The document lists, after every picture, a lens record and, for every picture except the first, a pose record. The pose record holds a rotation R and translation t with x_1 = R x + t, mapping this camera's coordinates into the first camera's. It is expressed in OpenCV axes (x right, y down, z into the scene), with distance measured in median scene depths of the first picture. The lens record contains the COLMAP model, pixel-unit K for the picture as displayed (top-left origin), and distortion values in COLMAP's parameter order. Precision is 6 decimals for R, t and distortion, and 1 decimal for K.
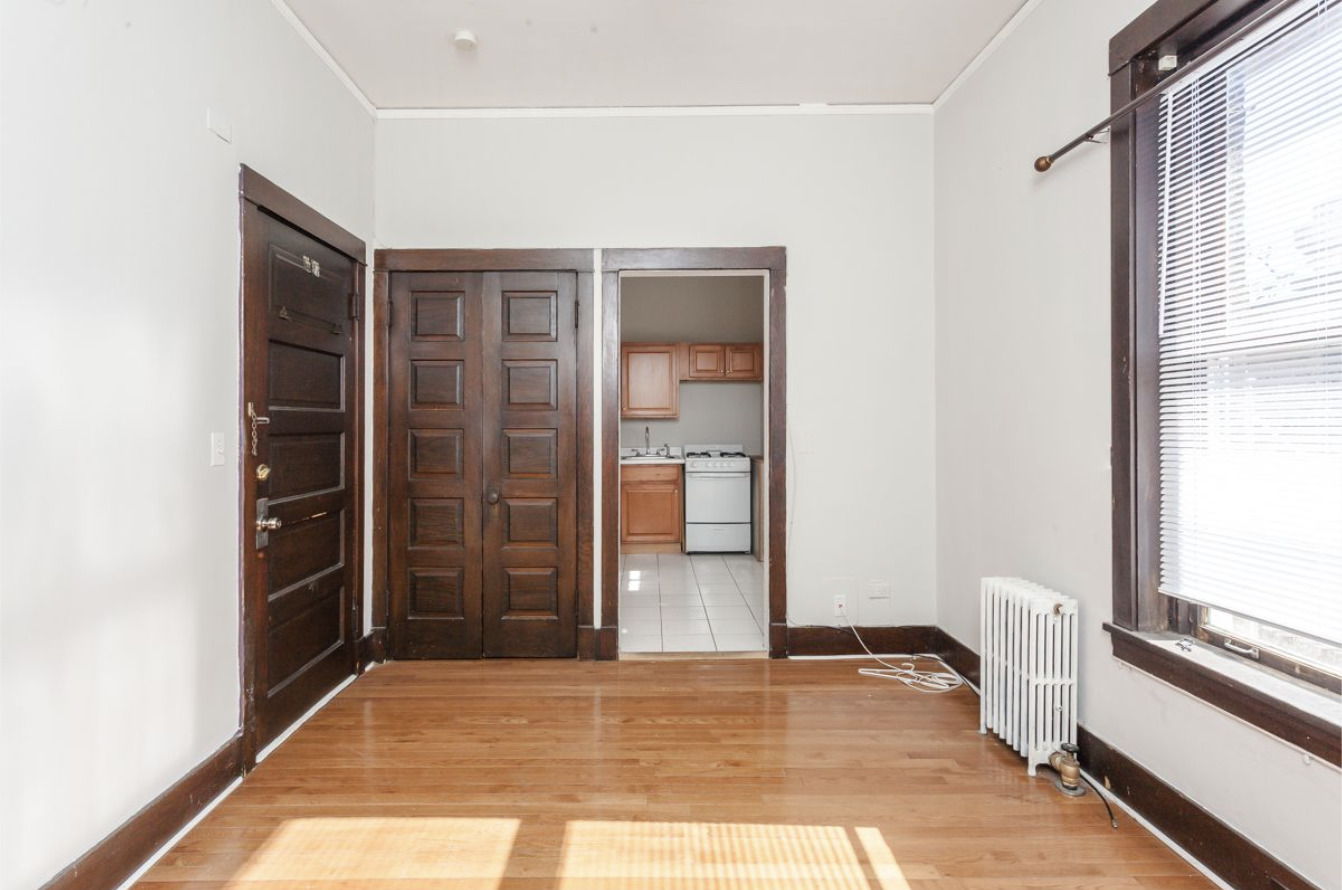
lens RADIAL K [[655.2, 0, 657.7], [0, 655.2, 418.5], [0, 0, 1]] dist [0.001686, 0.000702]
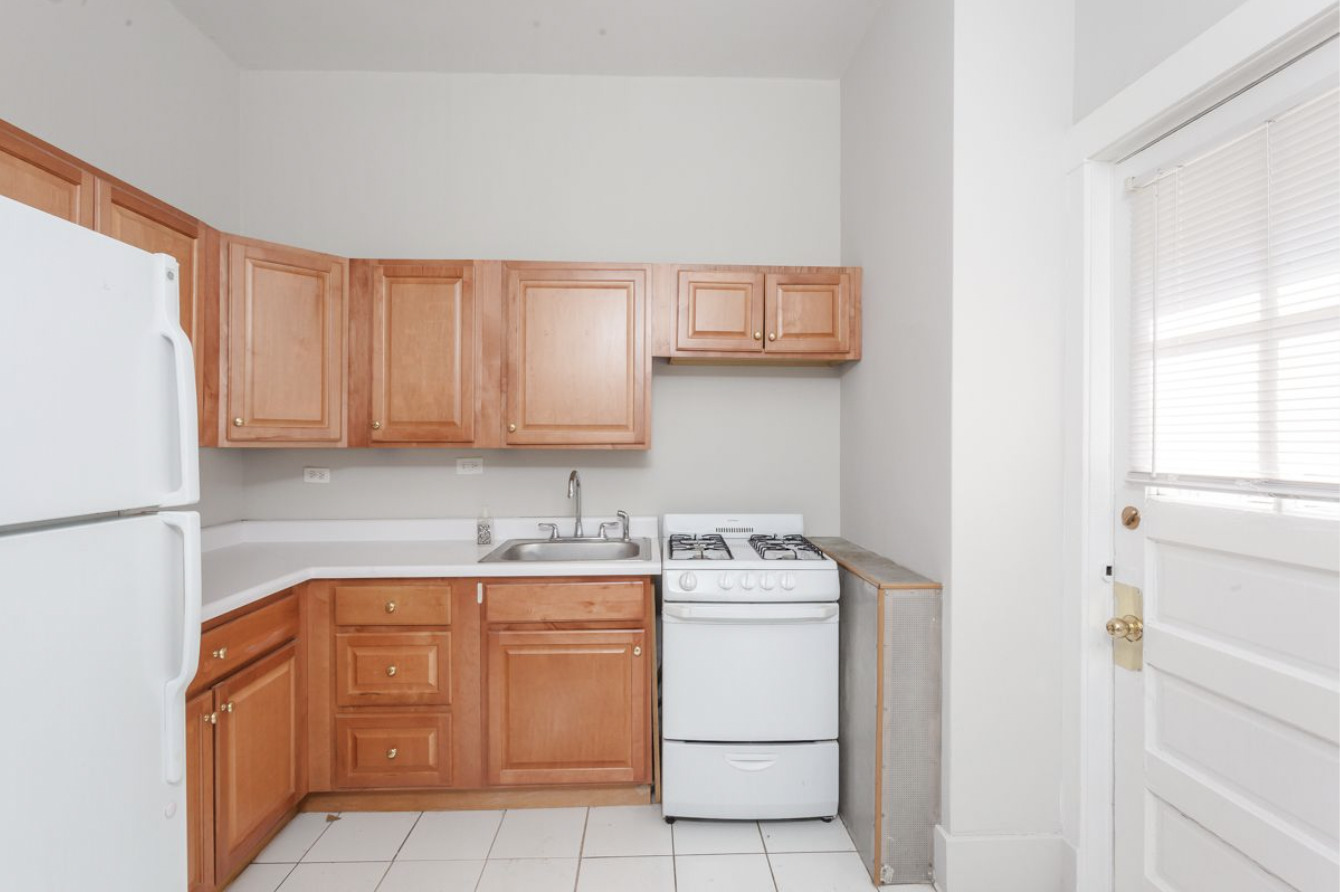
lens RADIAL K [[641.3, 0, 676.9], [0, 641.3, 443.6], [0, 0, 1]] dist [-0.012010, 0.009837]
pose [[0.999455, 0.005624, 0.032540, 0.068330], [-0.005788, 0.999971, 0.004938, -0.014000], [-0.032511, -0.005124, 0.999458, 1.152184]]
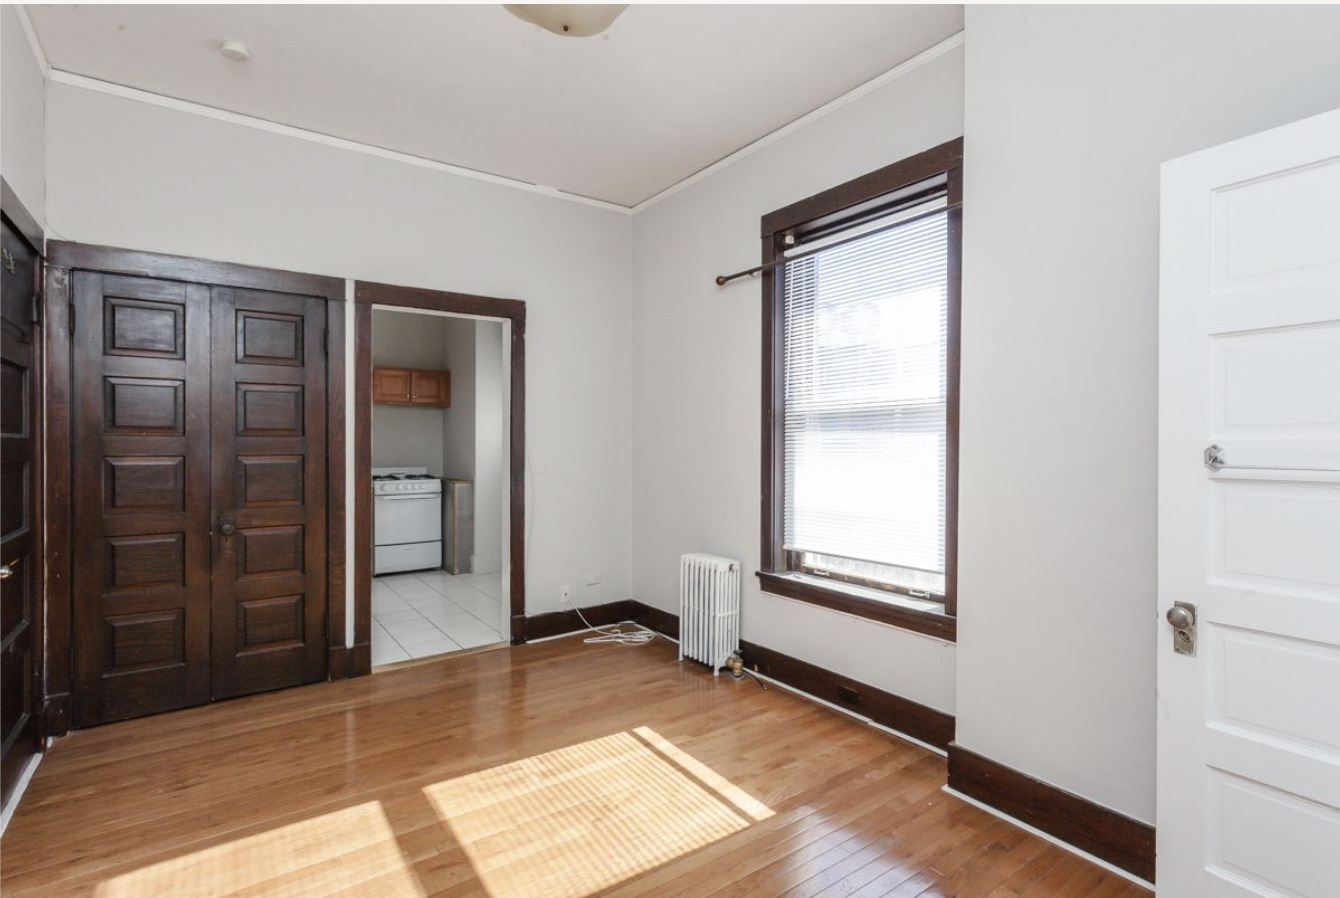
lens RADIAL K [[641.3, 0, 676.9], [0, 641.3, 446.6], [0, 0, 1]] dist [-0.012010, 0.009837]
pose [[0.815891, -0.001467, 0.578204, -0.262907], [-0.005620, 0.999929, 0.010467, -0.010630], [-0.578179, -0.011789, 0.815825, -0.122915]]
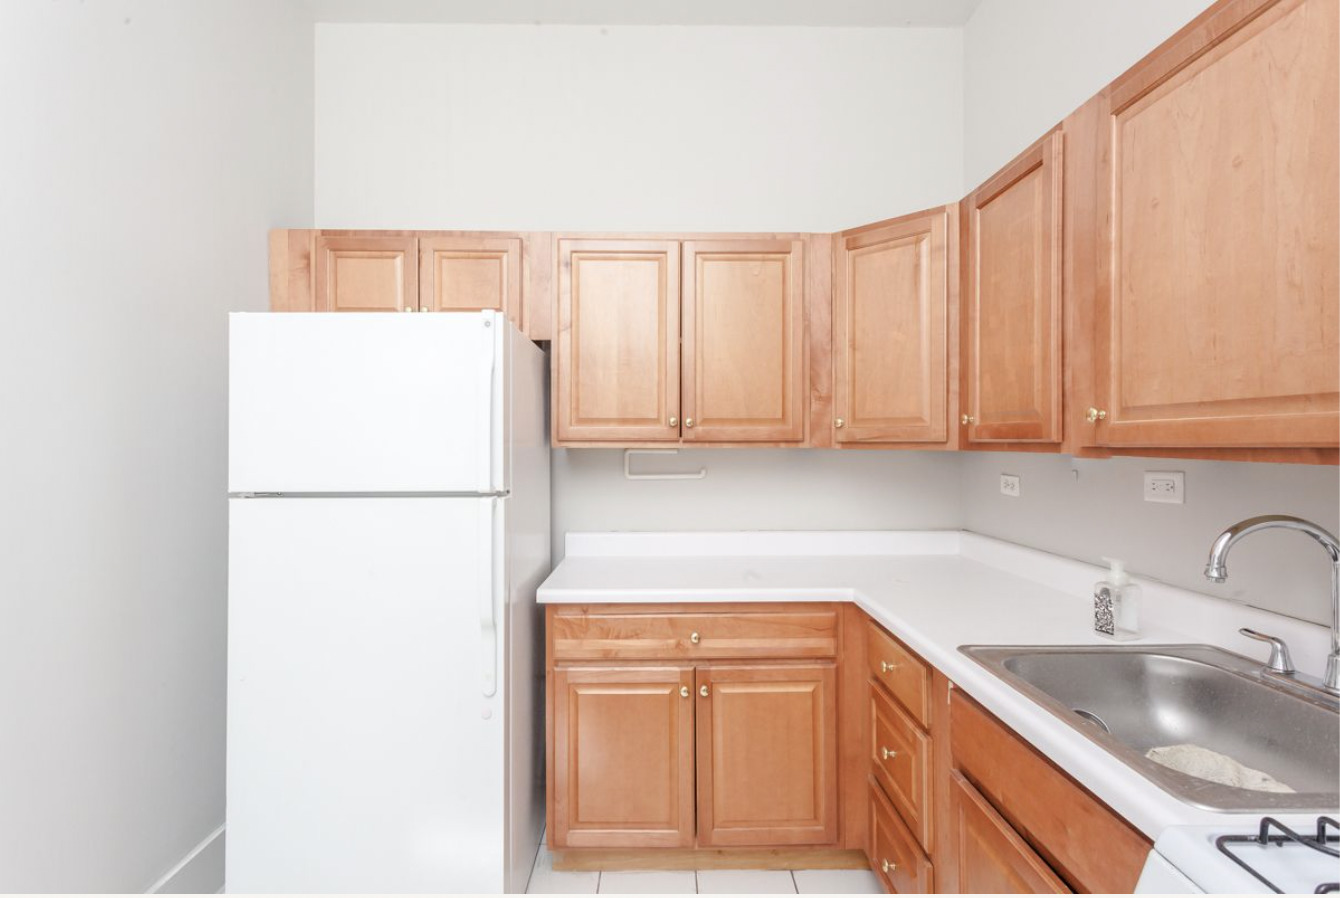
lens RADIAL K [[641.3, 0, 676.9], [0, 641.3, 446.6], [0, 0, 1]] dist [-0.012010, 0.009837]
pose [[0.001684, 0.010480, -0.999944, 0.277444], [0.005879, 0.999928, 0.010490, -0.014725], [0.999981, -0.005897, 0.001622, 1.649581]]
